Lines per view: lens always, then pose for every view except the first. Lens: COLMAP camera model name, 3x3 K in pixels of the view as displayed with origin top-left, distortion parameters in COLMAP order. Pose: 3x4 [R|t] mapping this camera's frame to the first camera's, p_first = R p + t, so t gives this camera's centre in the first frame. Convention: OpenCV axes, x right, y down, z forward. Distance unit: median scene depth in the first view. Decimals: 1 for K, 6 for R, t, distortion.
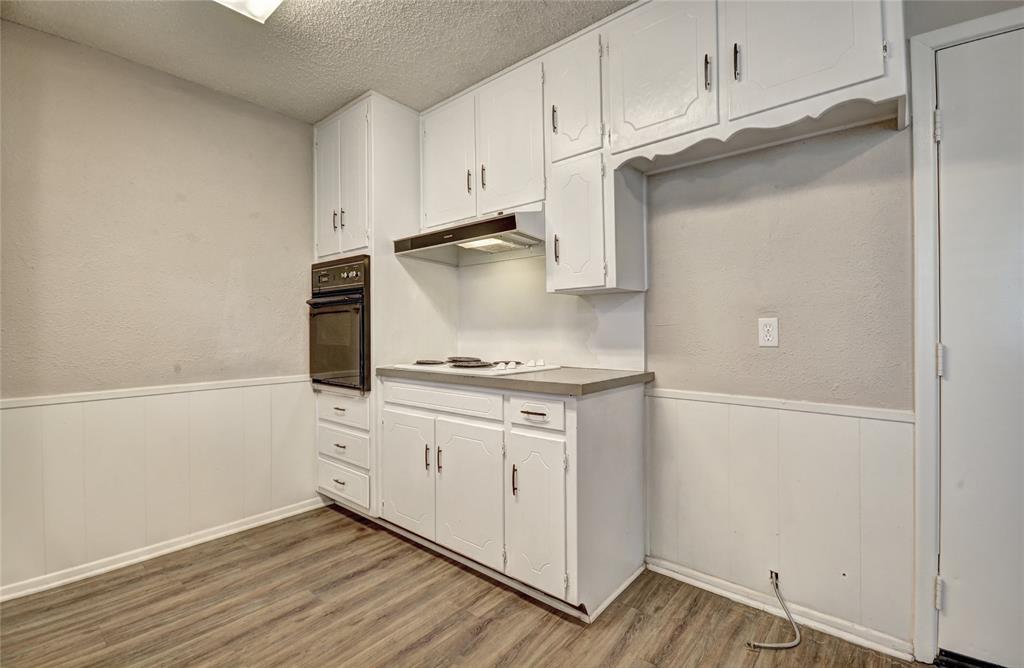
lens RADIAL K [[445.1, 0, 515.5], [0, 445.1, 327.5], [0, 0, 1]] dist [0.015332, -0.018005]
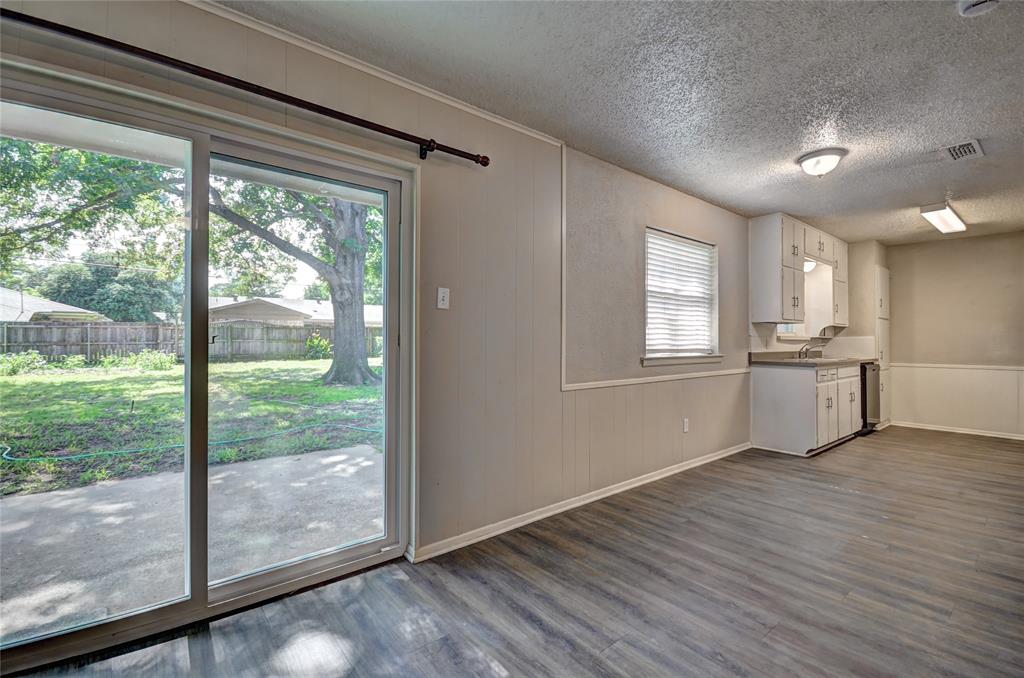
lens RADIAL K [[446.0, 0, 519.6], [0, 446.0, 337.9], [0, 0, 1]] dist [0.002368, -0.007539]
pose [[-0.180173, -0.000806, -0.983635, 2.247185], [-0.004115, 0.999992, -0.000065, -0.008707], [0.983626, 0.004036, -0.180175, -1.039798]]
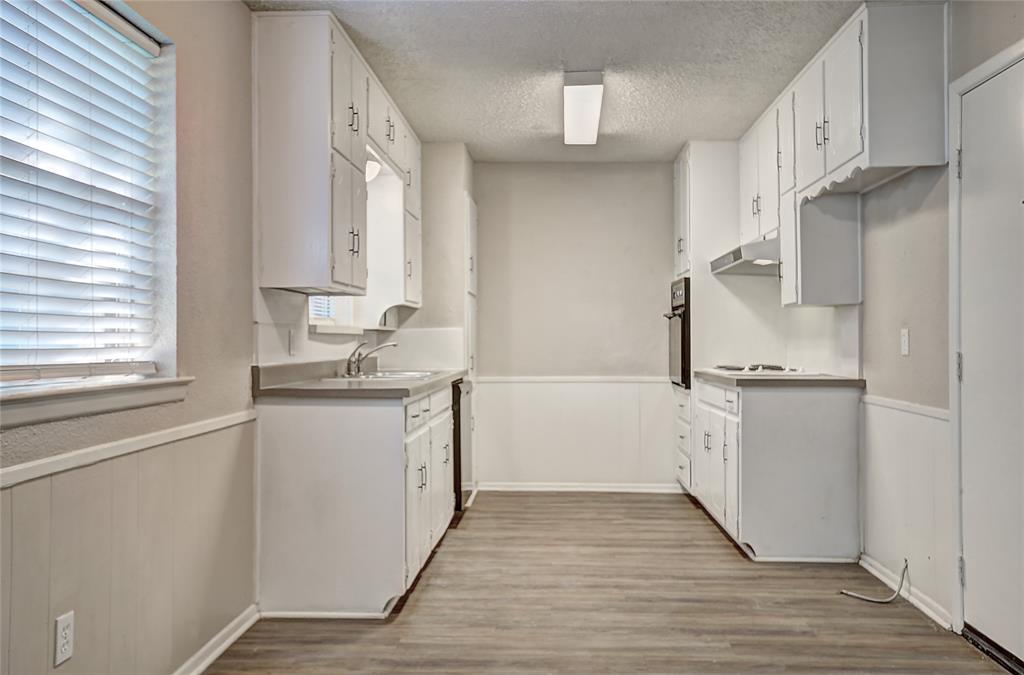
lens RADIAL K [[840.3, 0, 512.0], [0, 840.3, 337.5], [0, 0, 1]] dist [0.006761, 0.005596]
pose [[0.598692, 0.002989, -0.800974, 1.409960], [-0.003476, 0.999993, 0.001134, 0.000643], [0.800972, 0.002105, 0.598698, -0.871056]]
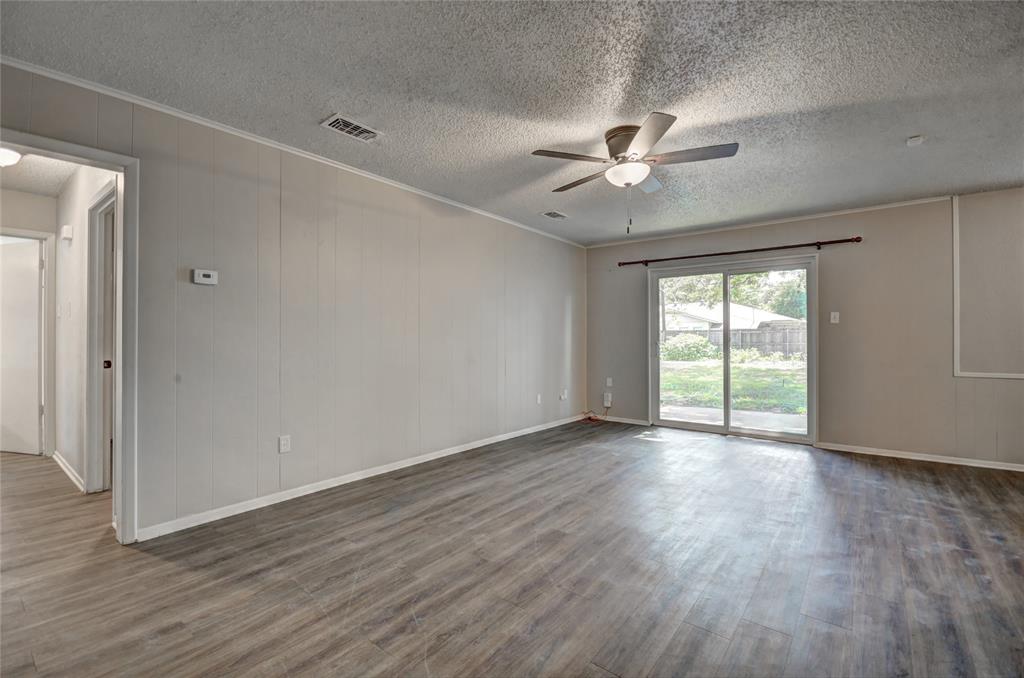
lens RADIAL K [[446.0, 0, 519.6], [0, 446.0, 337.9], [0, 0, 1]] dist [0.002368, -0.007539]
pose [[-0.999184, 0.003062, -0.040277, 2.783083], [0.003191, 0.999990, -0.003143, -0.007082], [0.040267, -0.003269, -0.999184, 0.650765]]
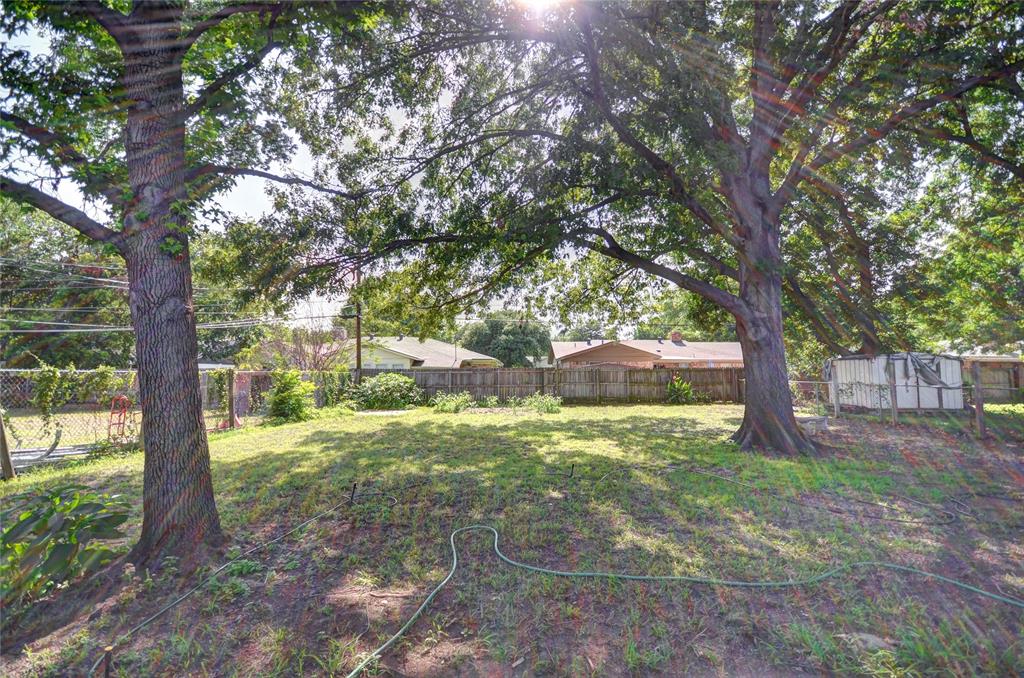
lens RADIAL K [[449.3, 0, 528.6], [0, 449.3, 338.7], [0, 0, 1]] dist [0.001216, -0.013228]
pose [[-0.751687, -0.052585, -0.657421, 1.688230], [-0.000059, 0.996822, -0.079665, -0.132379], [0.659520, -0.059844, -0.749301, -2.453433]]
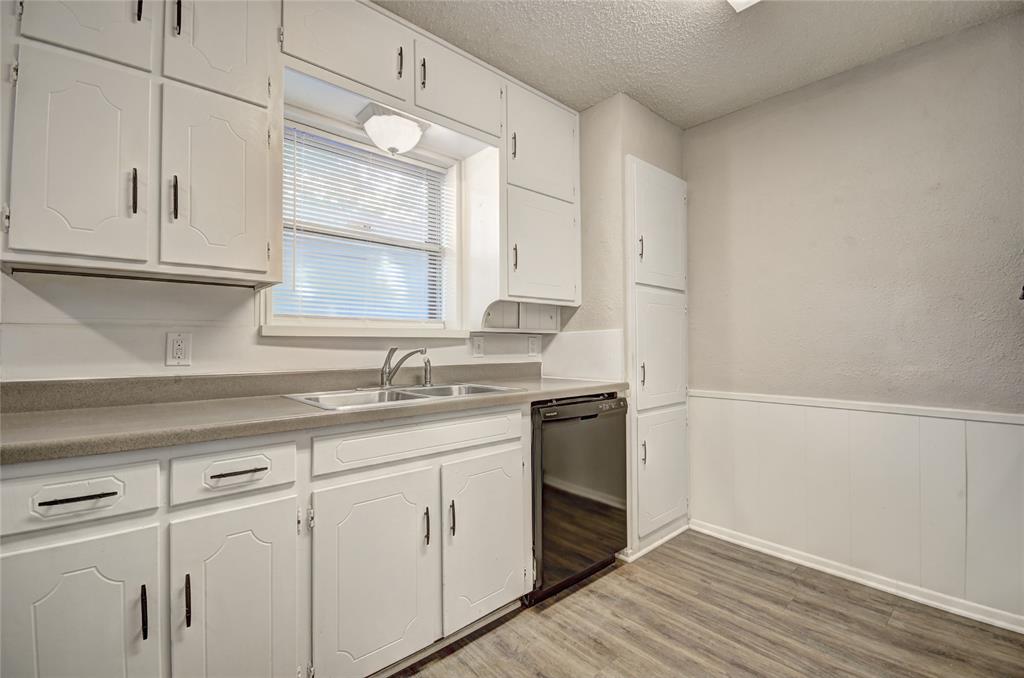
lens RADIAL K [[449.3, 0, 528.6], [0, 449.3, 338.7], [0, 0, 1]] dist [0.001216, -0.013228]
pose [[-0.133651, -0.004634, -0.991018, 0.297614], [0.001003, 0.999988, -0.004812, 0.002825], [0.991028, -0.001637, -0.133645, 0.536260]]
